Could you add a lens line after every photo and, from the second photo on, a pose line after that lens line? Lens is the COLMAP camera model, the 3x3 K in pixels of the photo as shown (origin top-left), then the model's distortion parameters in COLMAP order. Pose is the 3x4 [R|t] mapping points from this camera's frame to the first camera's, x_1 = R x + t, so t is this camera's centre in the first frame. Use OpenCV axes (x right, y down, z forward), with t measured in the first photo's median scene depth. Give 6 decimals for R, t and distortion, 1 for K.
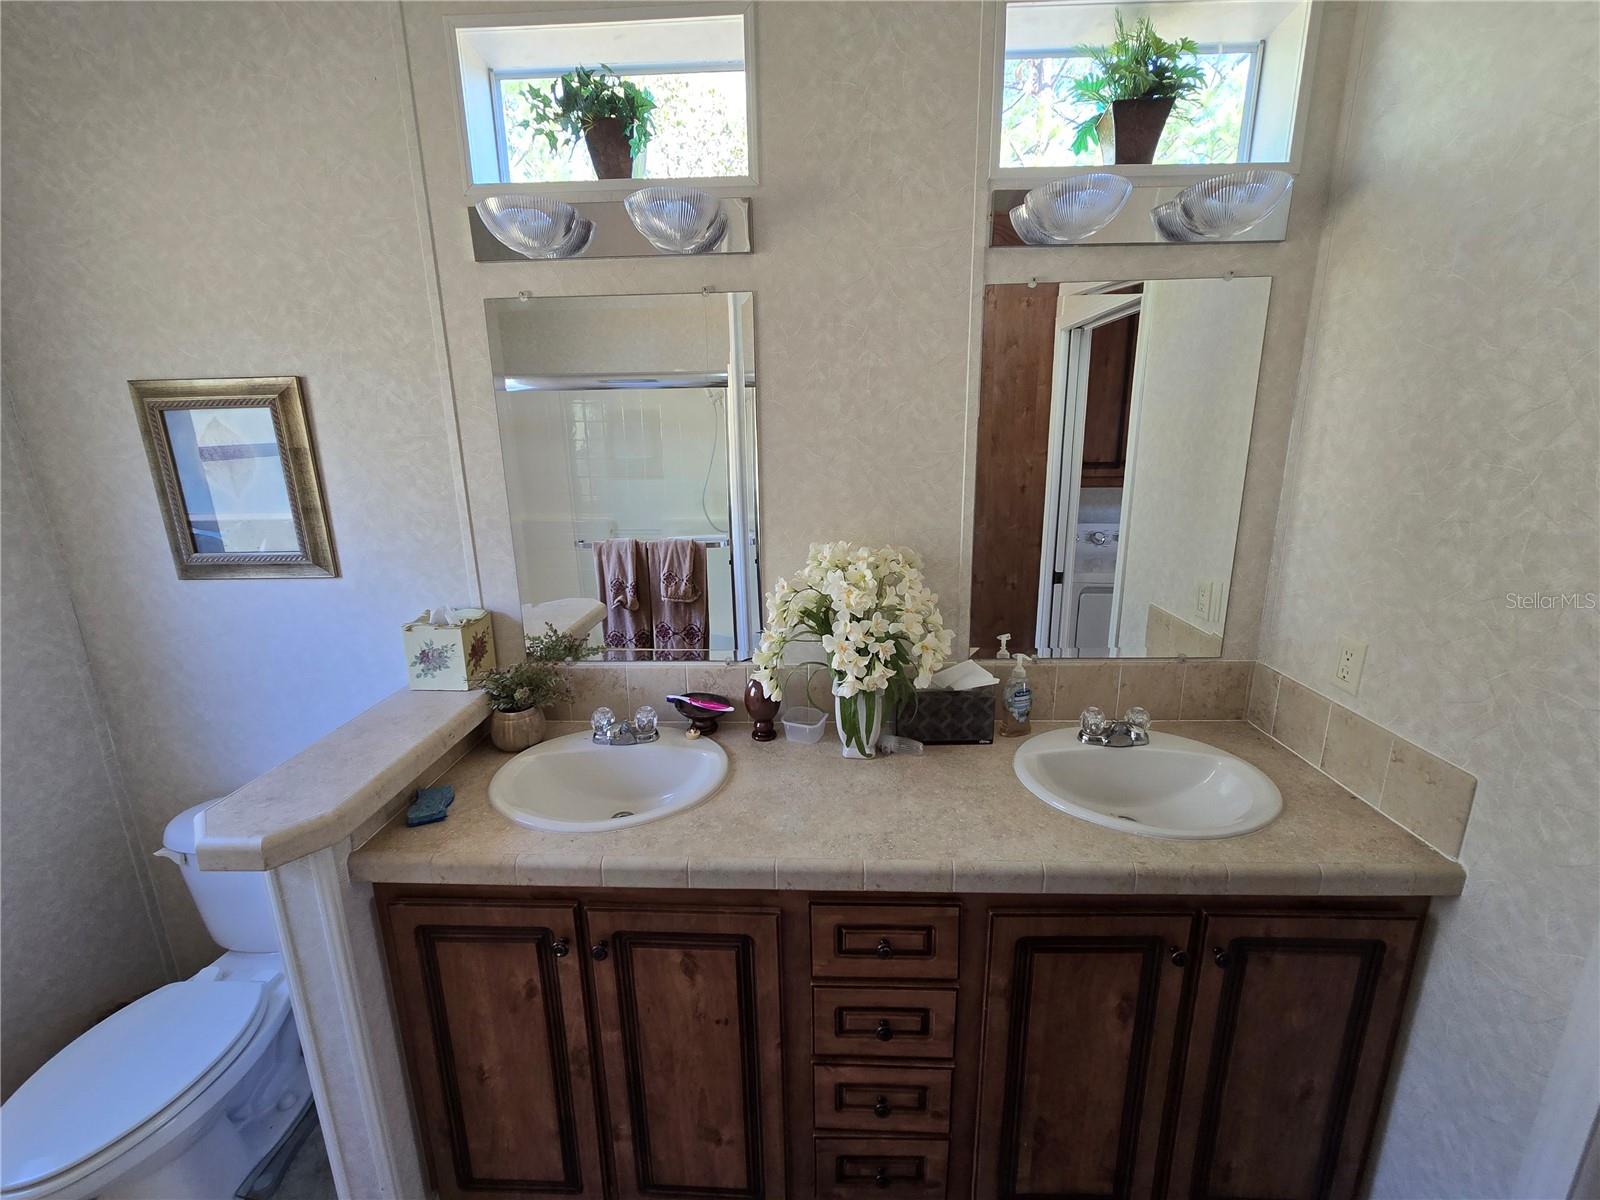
lens RADIAL K [[650.1, 0, 791.1], [0, 650.1, 602.9], [0, 0, 1]] dist [-0.000753, -0.000032]
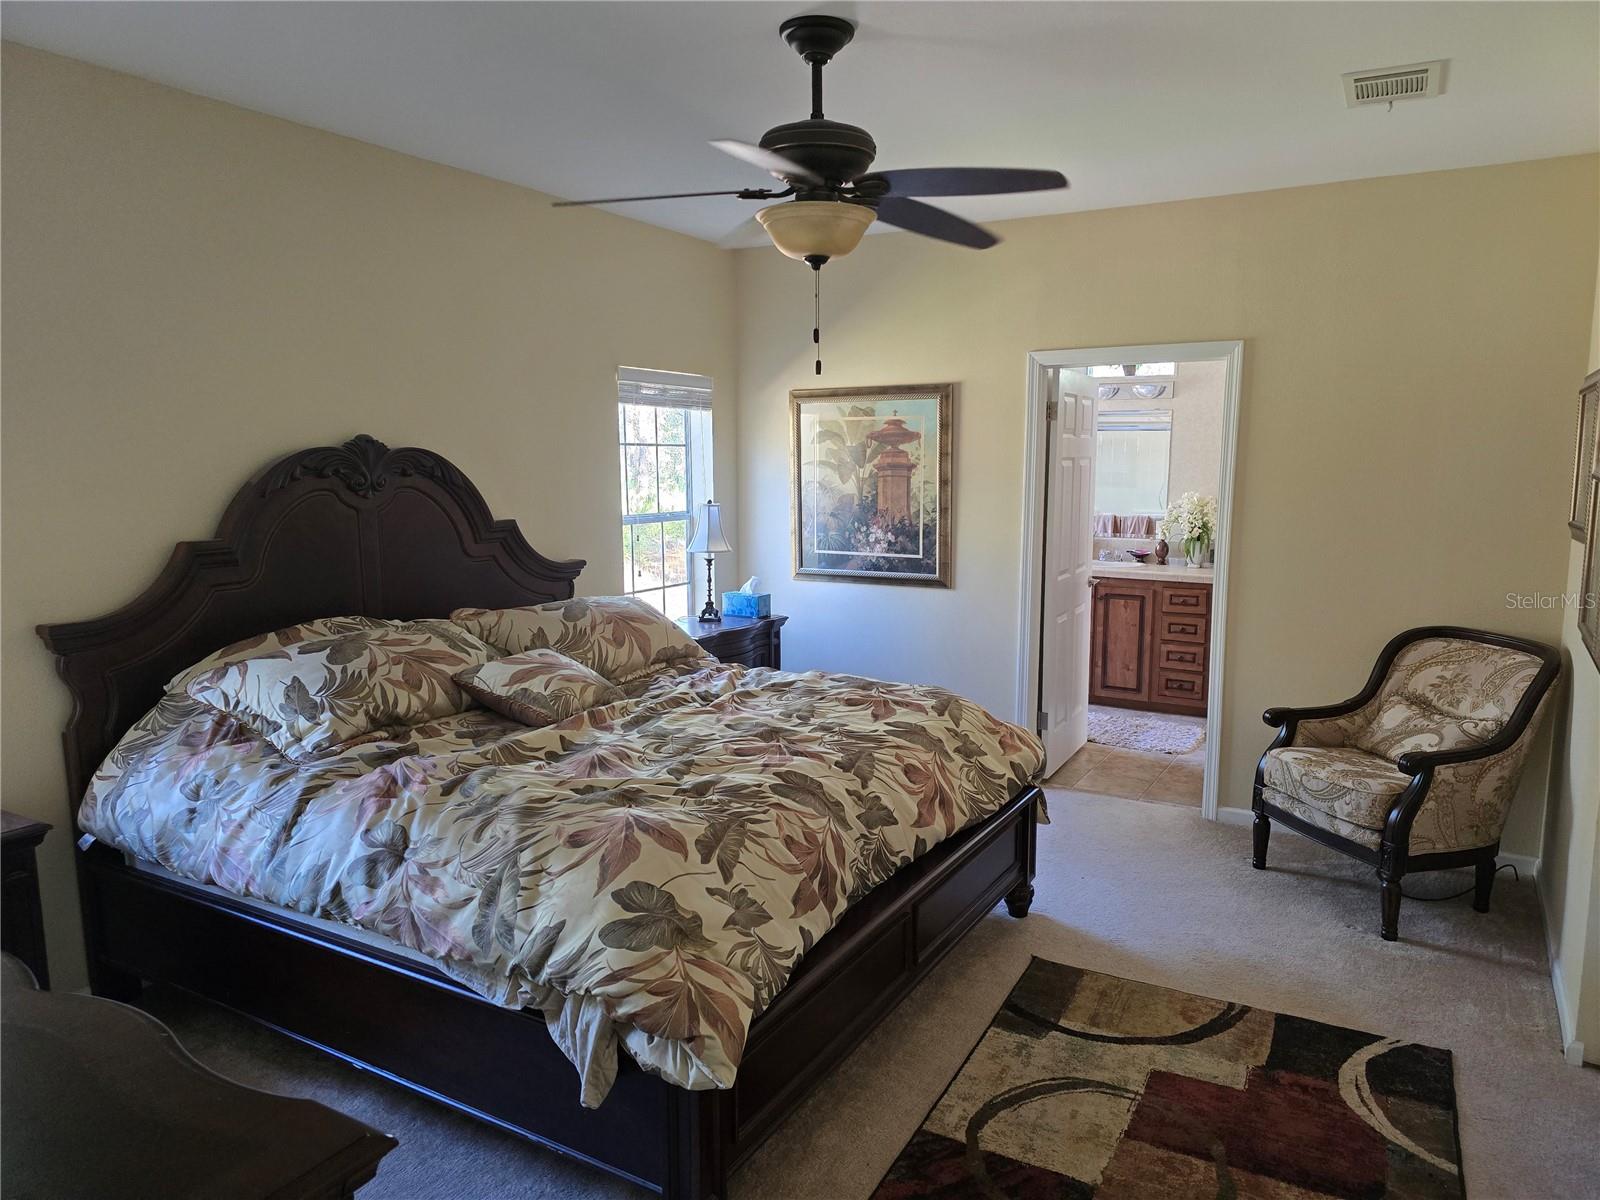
lens RADIAL K [[1075.3, 0, 803.1], [0, 1075.3, 605.6], [0, 0, 1]] dist [0.008924, -0.003648]
pose [[0.879742, 0.084189, -0.467939, 0.984324], [-0.134891, 0.987953, -0.075853, 1.182997], [0.455915, 0.129852, 0.880500, -4.697322]]
